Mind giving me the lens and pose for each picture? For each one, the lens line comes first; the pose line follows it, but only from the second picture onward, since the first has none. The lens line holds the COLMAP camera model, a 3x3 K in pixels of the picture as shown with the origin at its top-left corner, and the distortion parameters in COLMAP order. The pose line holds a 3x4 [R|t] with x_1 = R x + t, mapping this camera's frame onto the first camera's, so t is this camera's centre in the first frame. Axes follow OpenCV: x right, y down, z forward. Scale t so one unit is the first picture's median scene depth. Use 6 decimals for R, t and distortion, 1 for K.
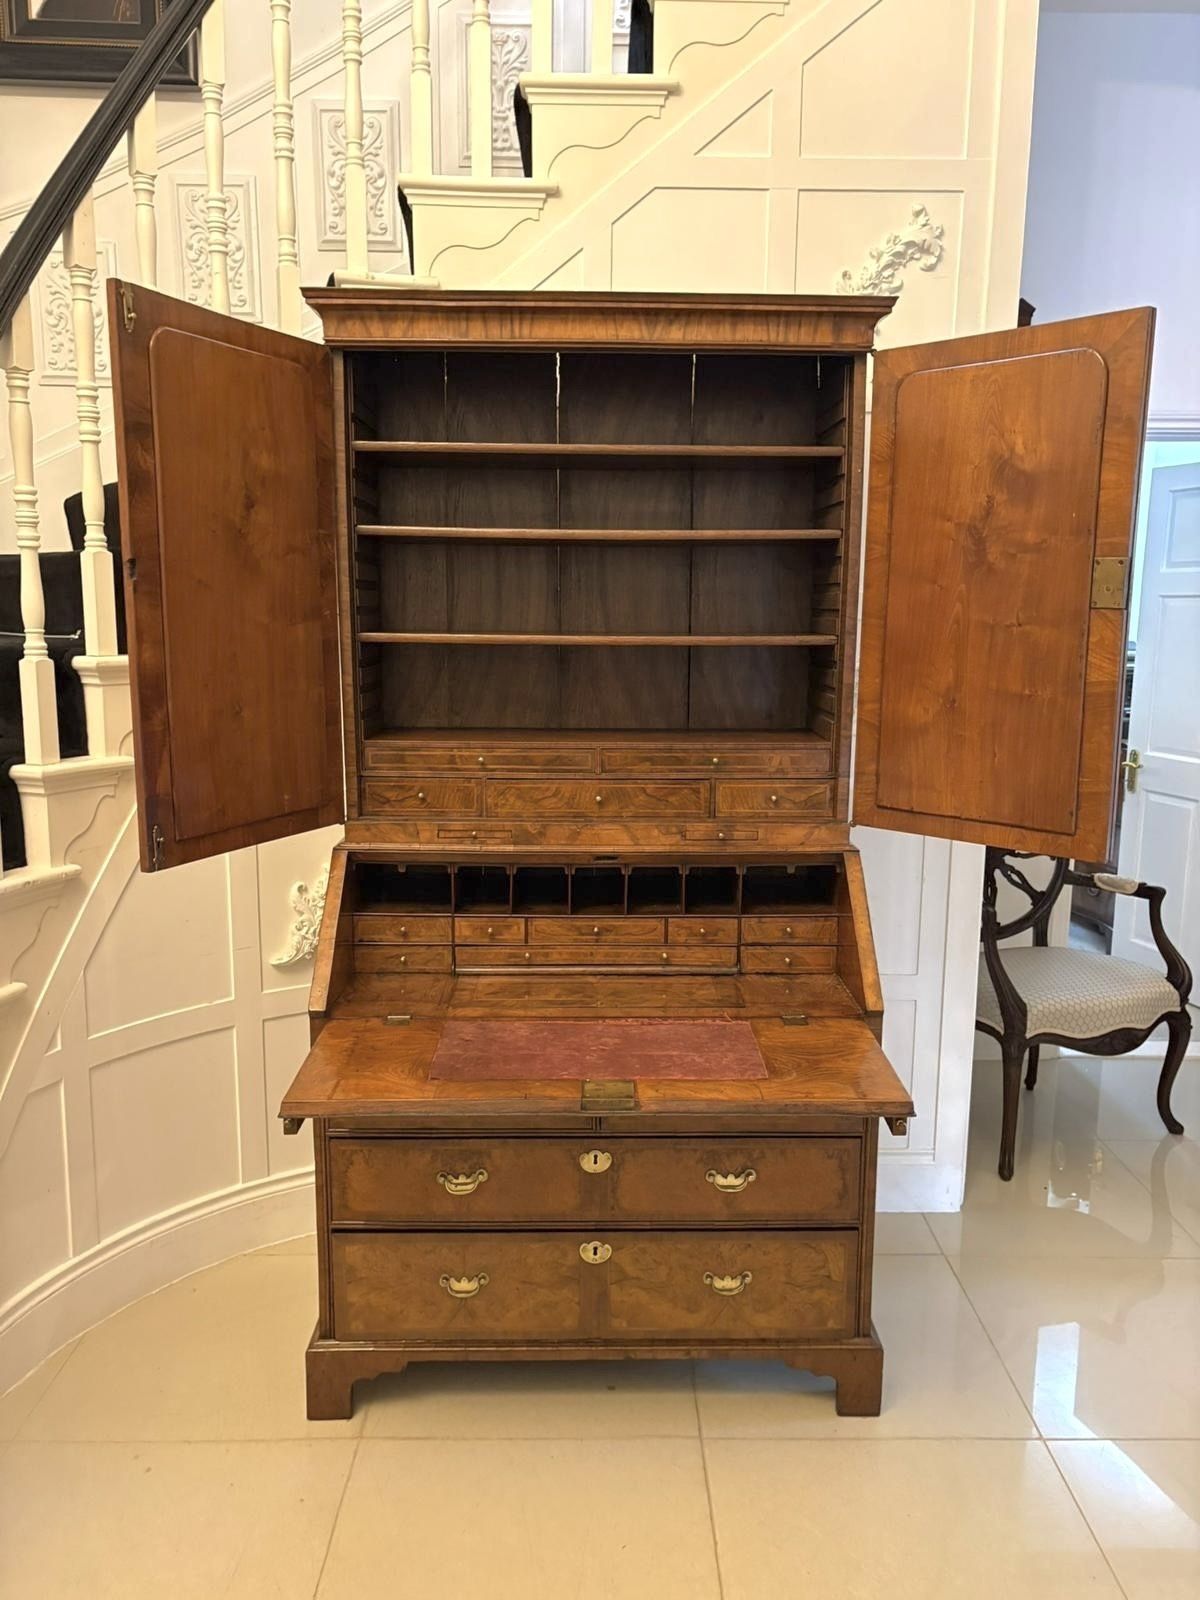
lens RADIAL K [[1197.2, 0, 613.1], [0, 1197.2, 797.6], [0, 0, 1]] dist [0.066744, -0.091516]
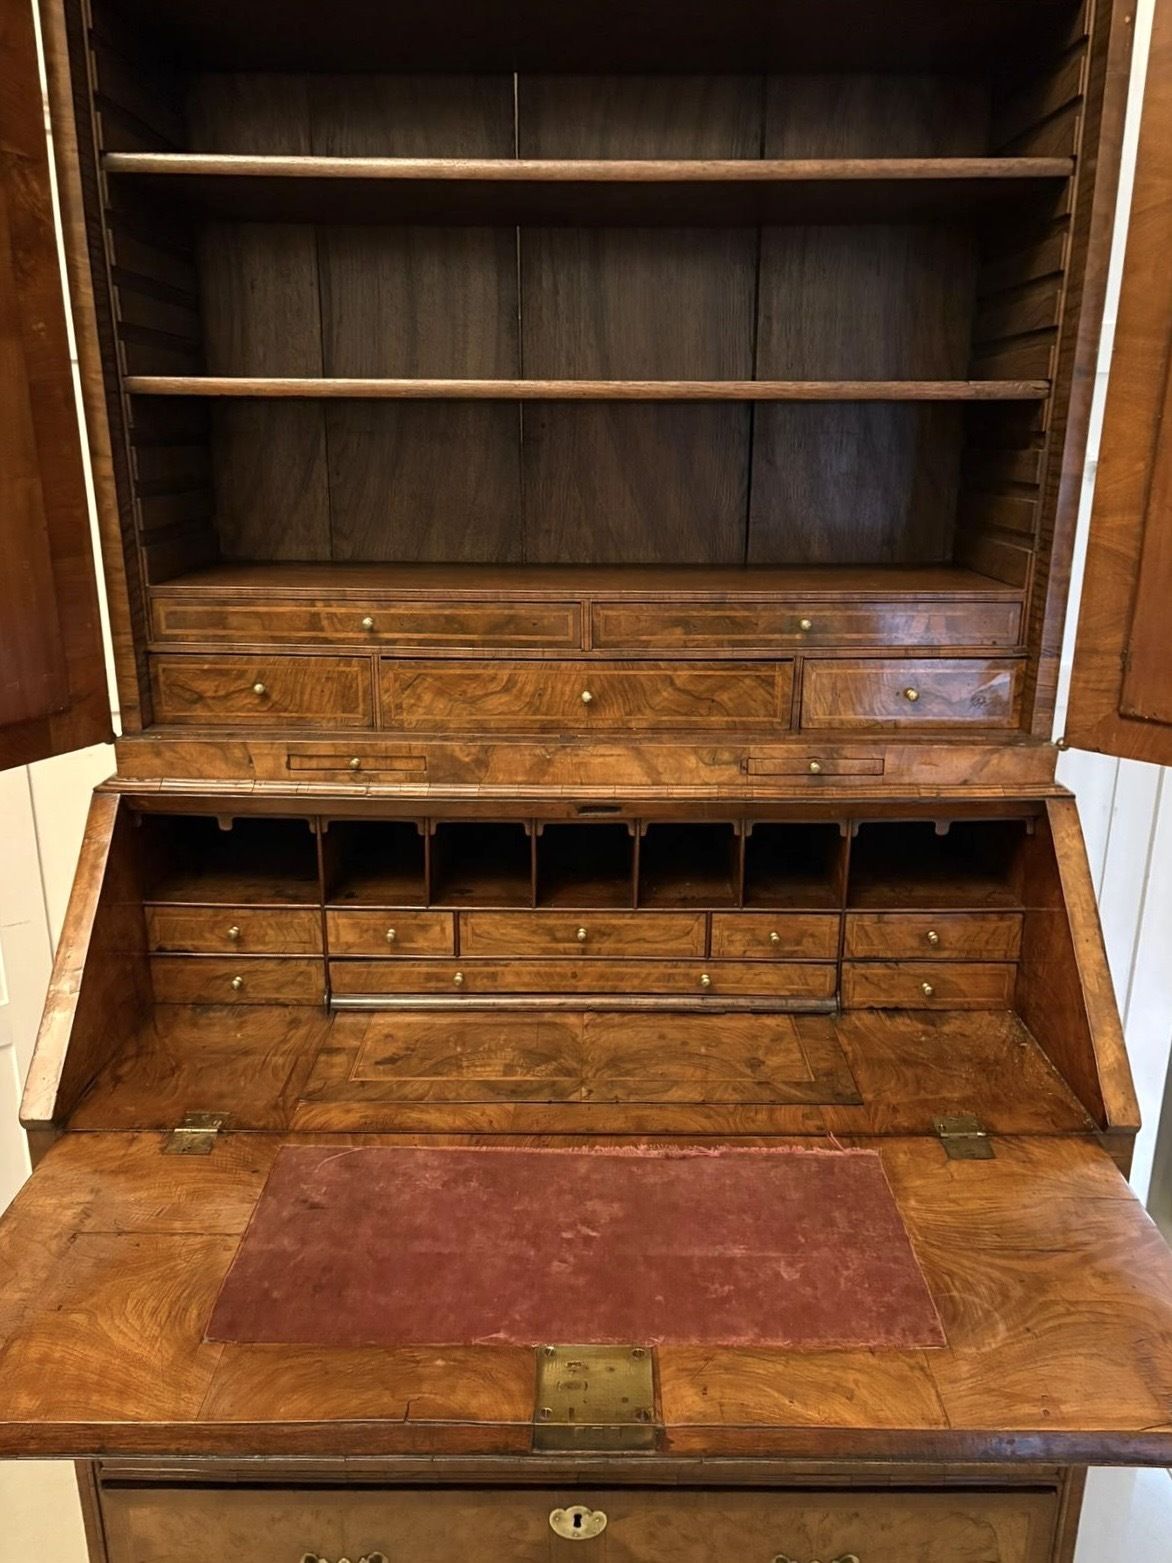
lens RADIAL K [[1224.9, 0, 593.1], [0, 1224.9, 789.2], [0, 0, 1]] dist [0.070032, -0.084330]
pose [[0.999723, 0.004565, -0.023103, 0.004020], [-0.001577, 0.991808, 0.127730, -0.029720], [0.023497, -0.127659, 0.991540, 0.469260]]
